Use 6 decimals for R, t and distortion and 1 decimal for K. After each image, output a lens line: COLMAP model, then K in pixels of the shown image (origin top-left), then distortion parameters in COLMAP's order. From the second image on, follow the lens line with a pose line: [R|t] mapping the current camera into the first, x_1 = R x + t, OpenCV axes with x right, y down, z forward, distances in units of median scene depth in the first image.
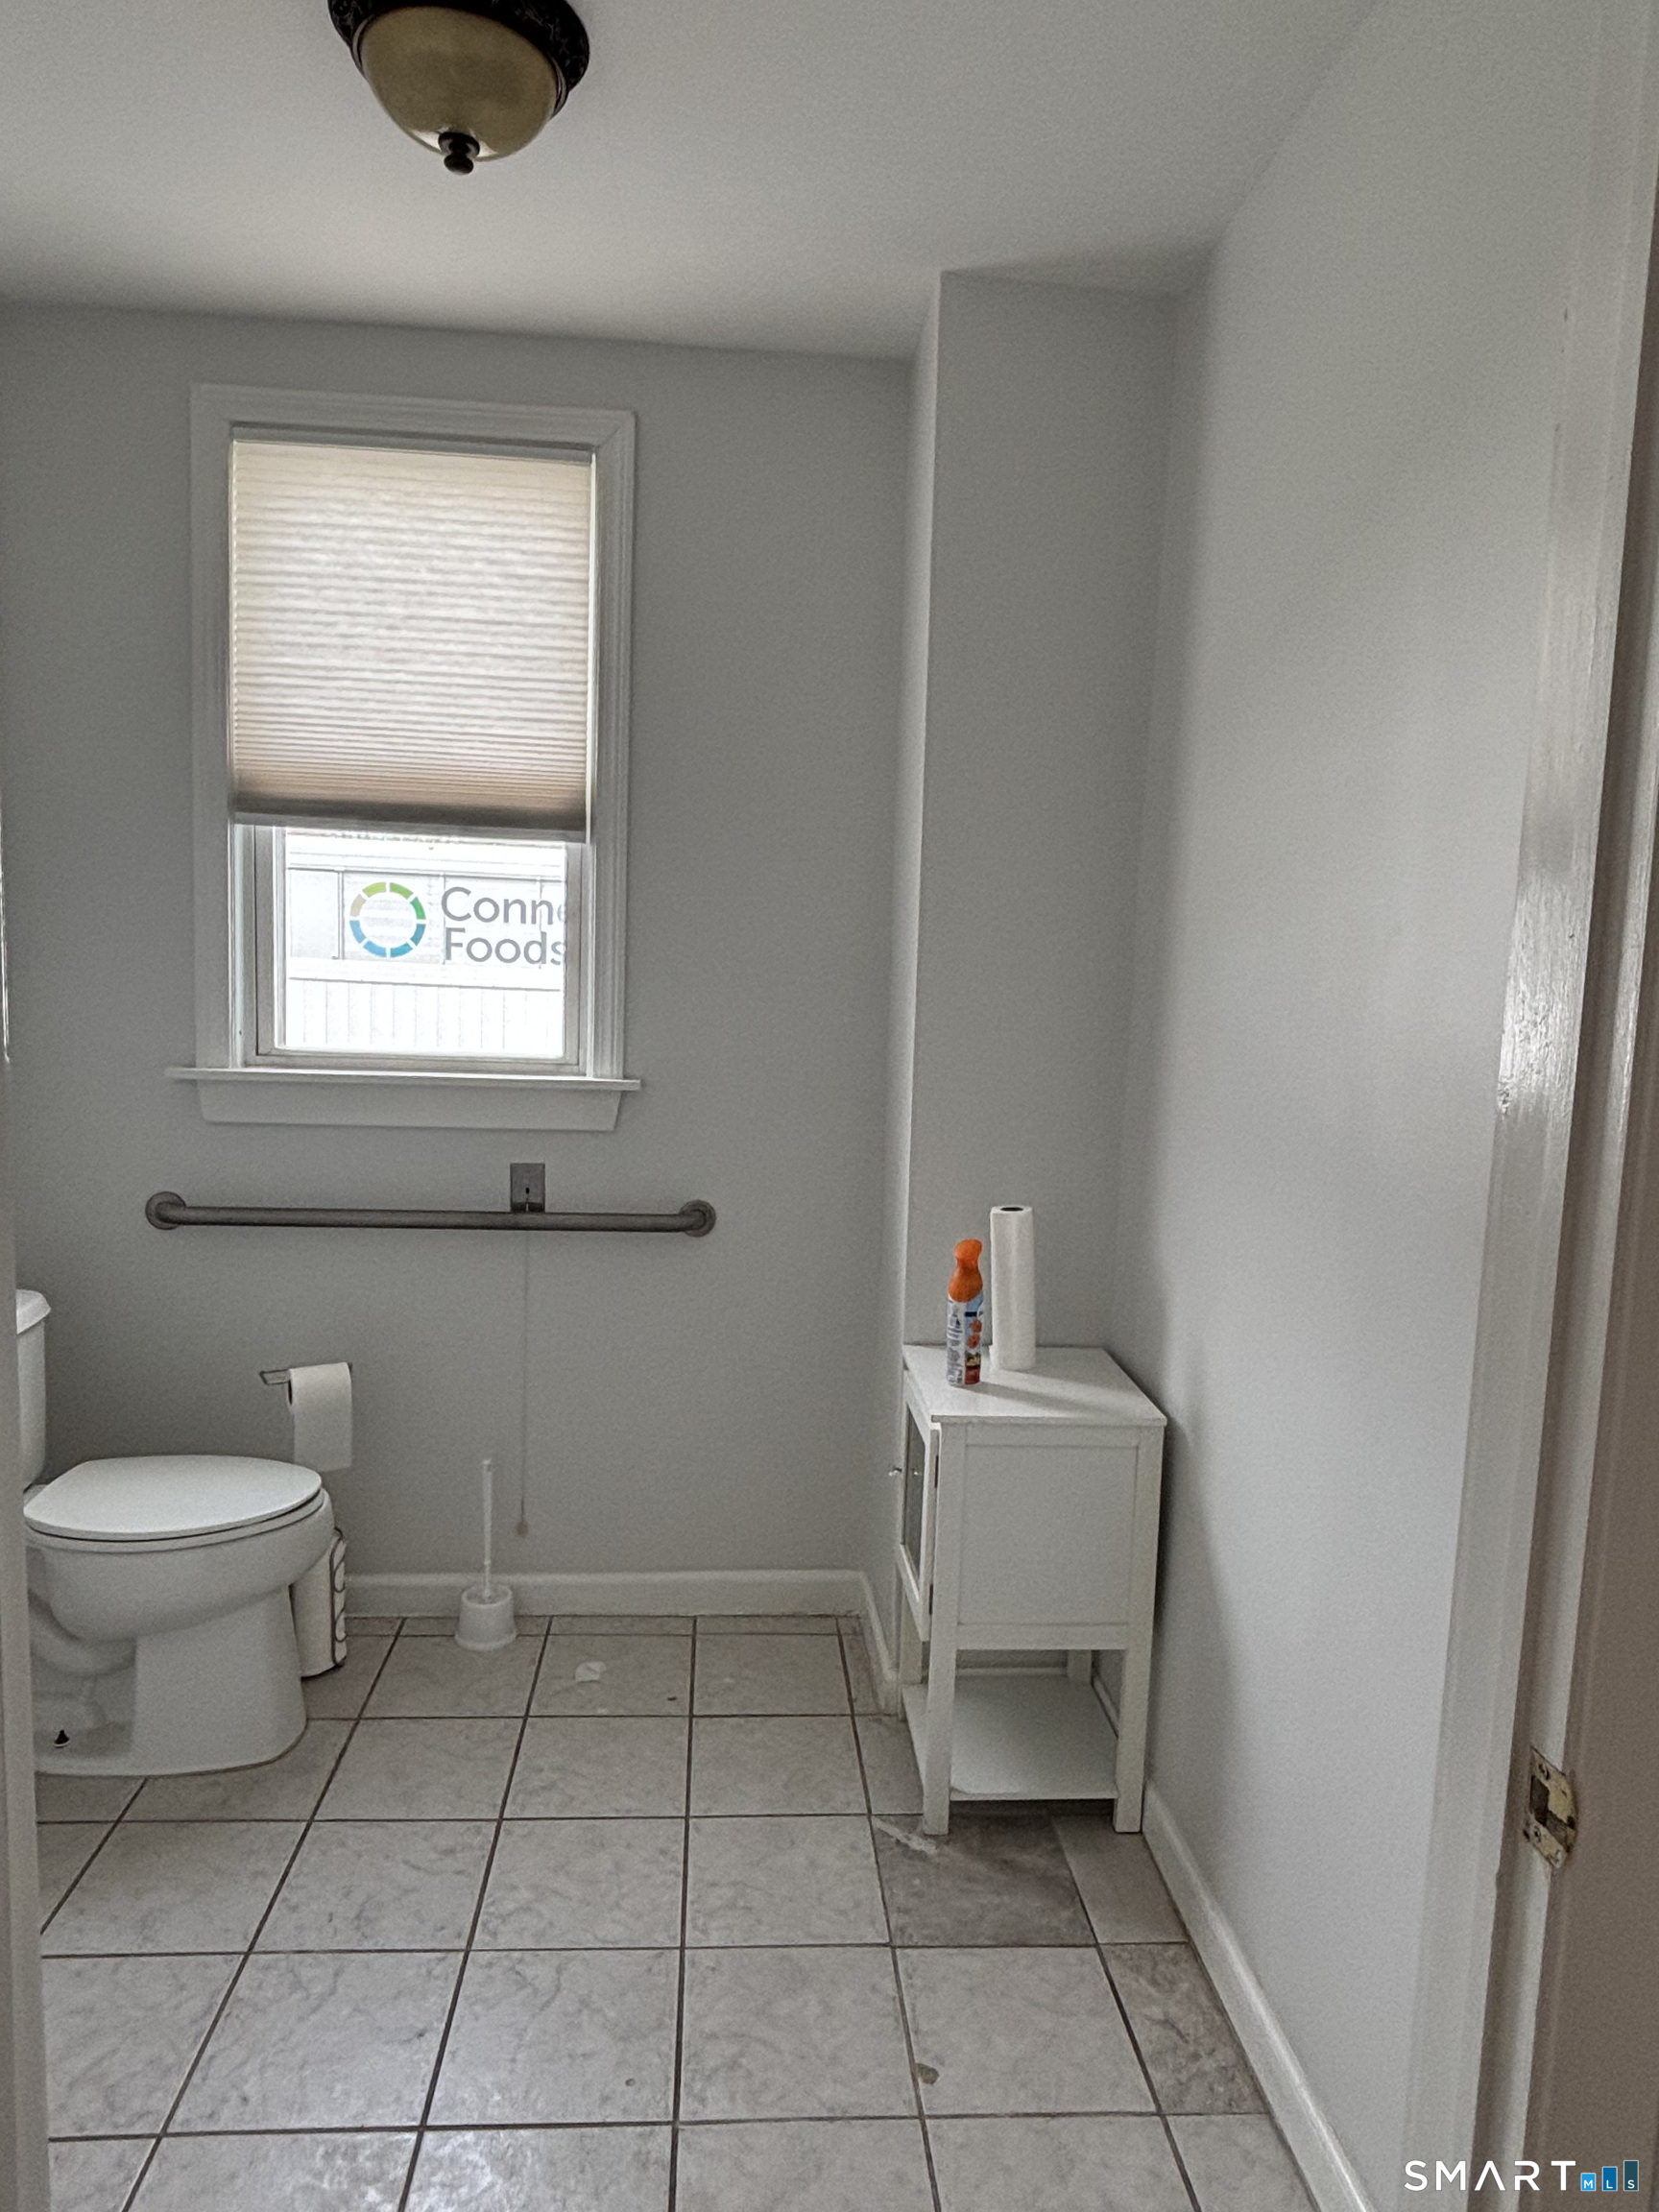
lens RADIAL K [[1372.1, 0, 823.1], [0, 1372.1, 1118.5], [0, 0, 1]] dist [0.060609, -0.095136]
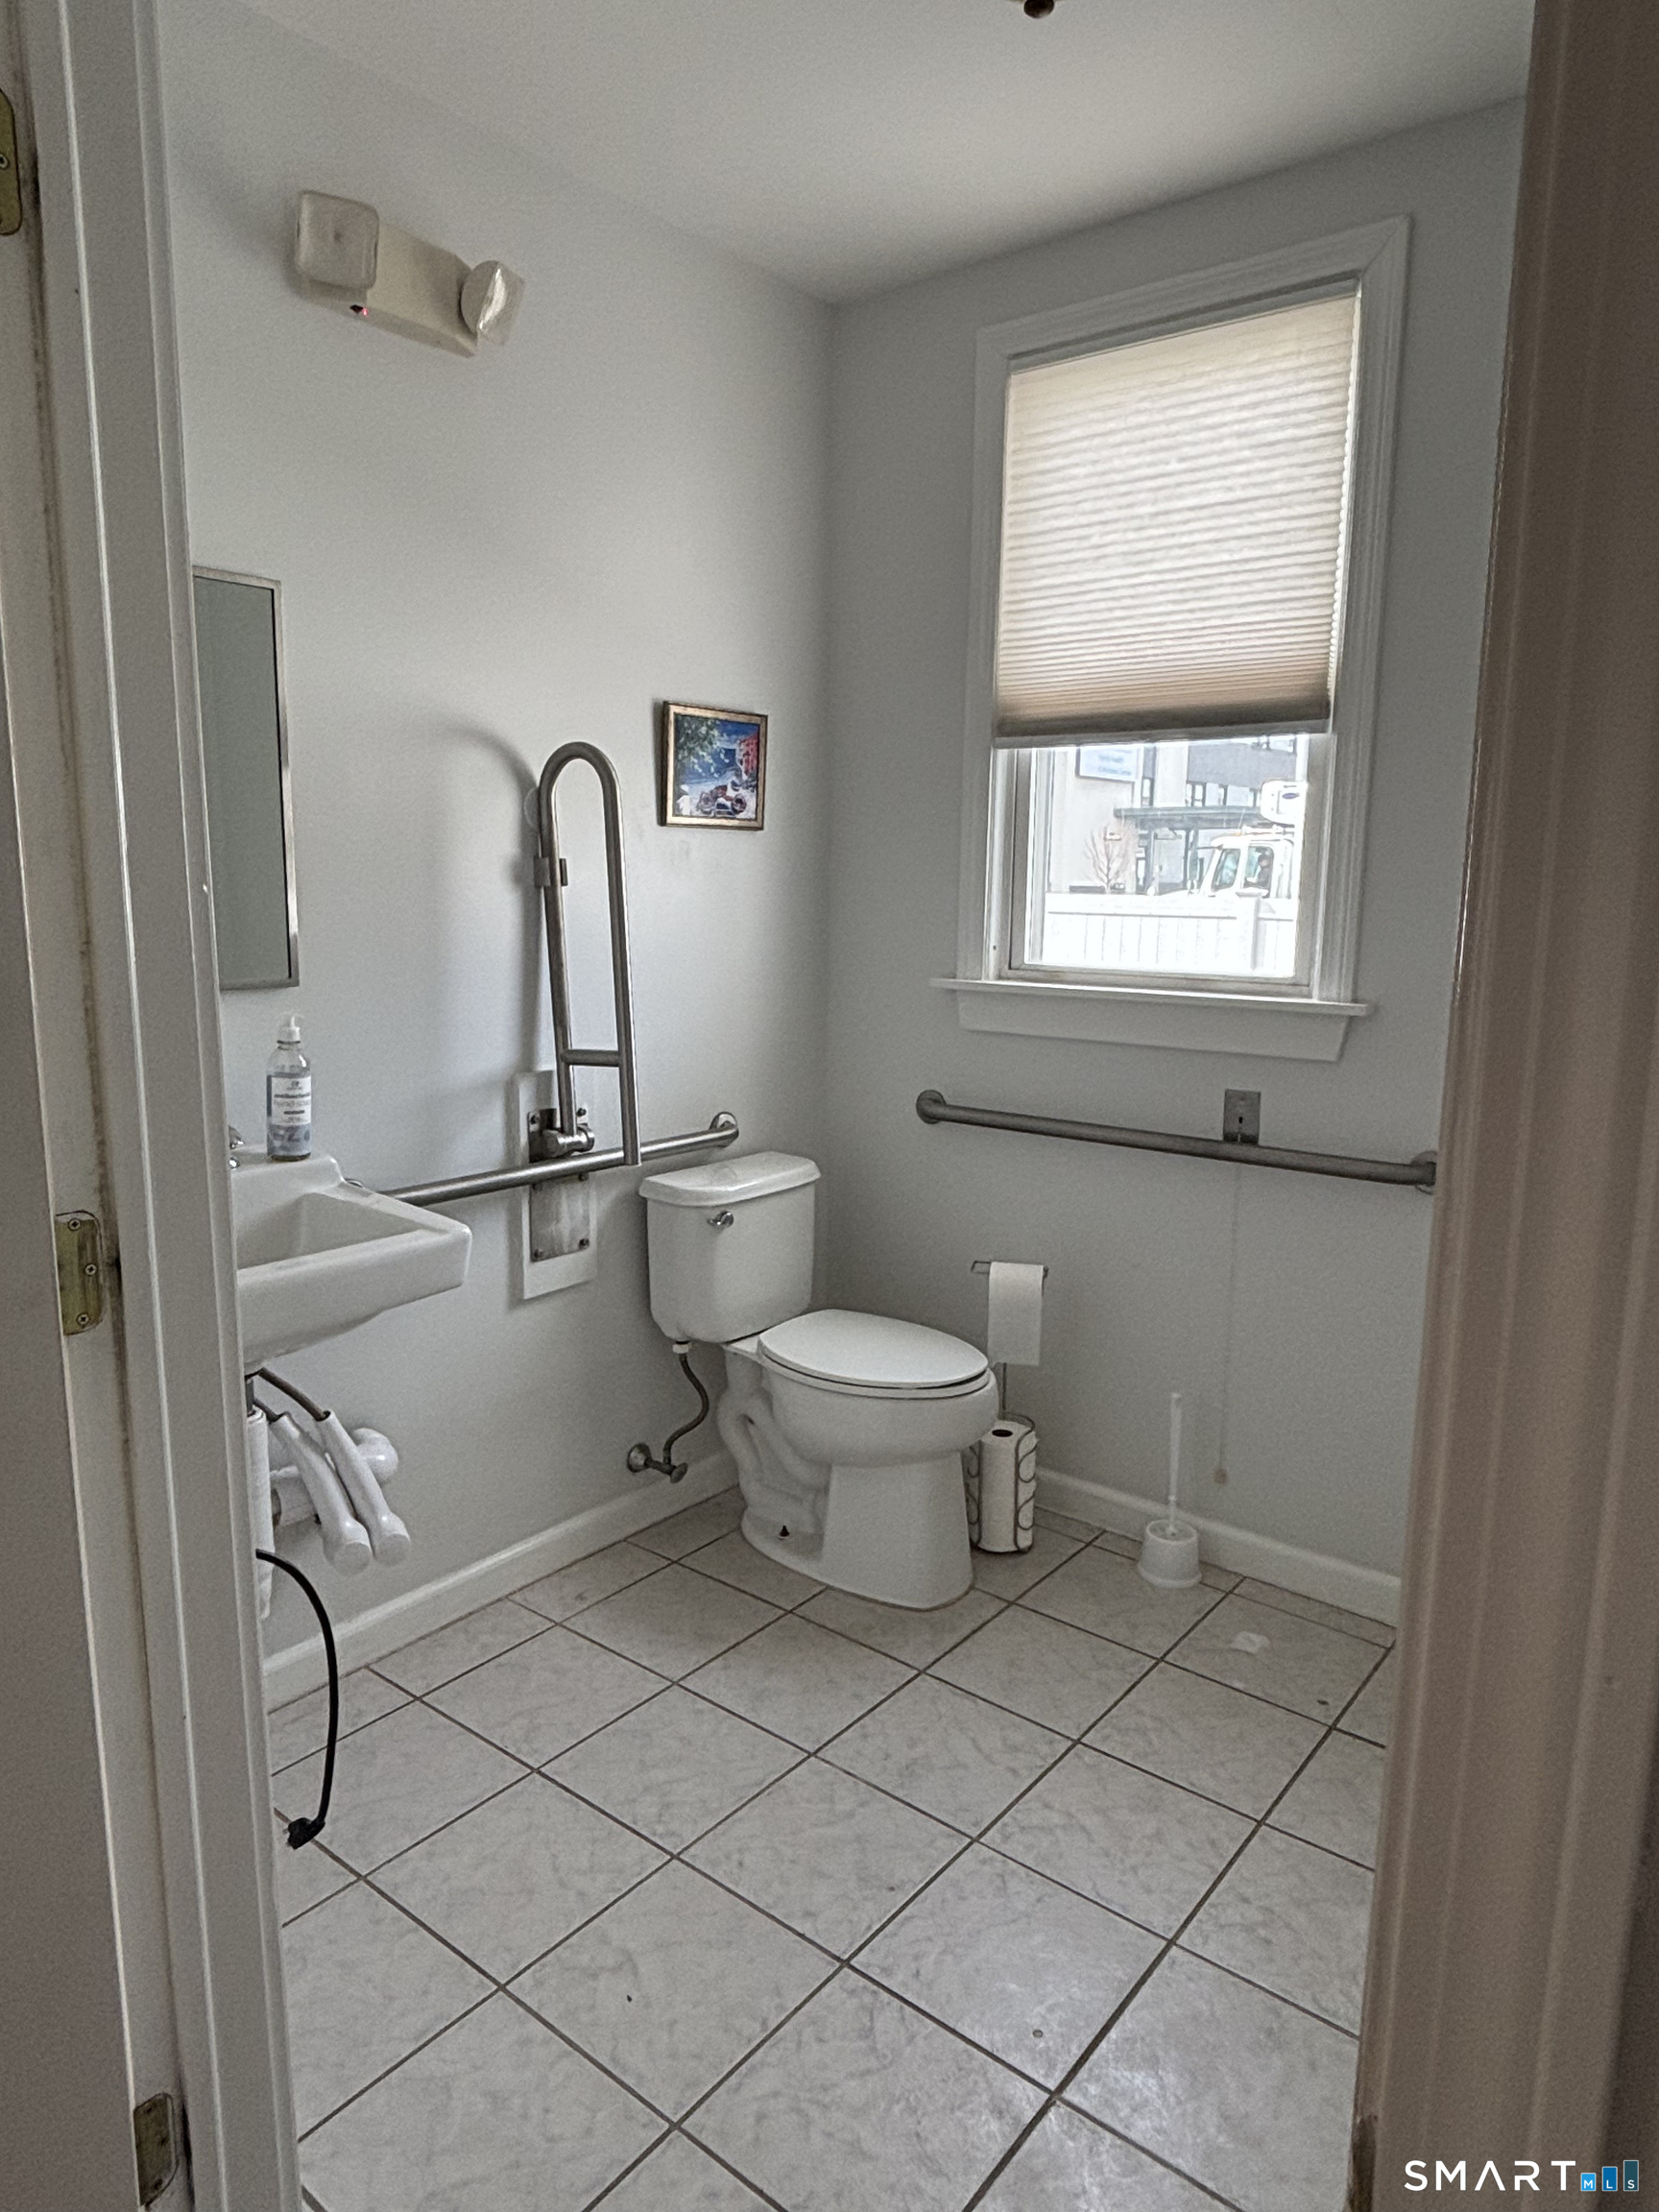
lens RADIAL K [[1372.1, 0, 823.1], [0, 1372.1, 1118.5], [0, 0, 1]] dist [0.060609, -0.095136]
pose [[0.732818, 0.092007, -0.674176, 0.220412], [-0.067934, 0.995758, 0.062052, 0.013715], [0.677025, 0.000327, 0.735960, 0.130544]]
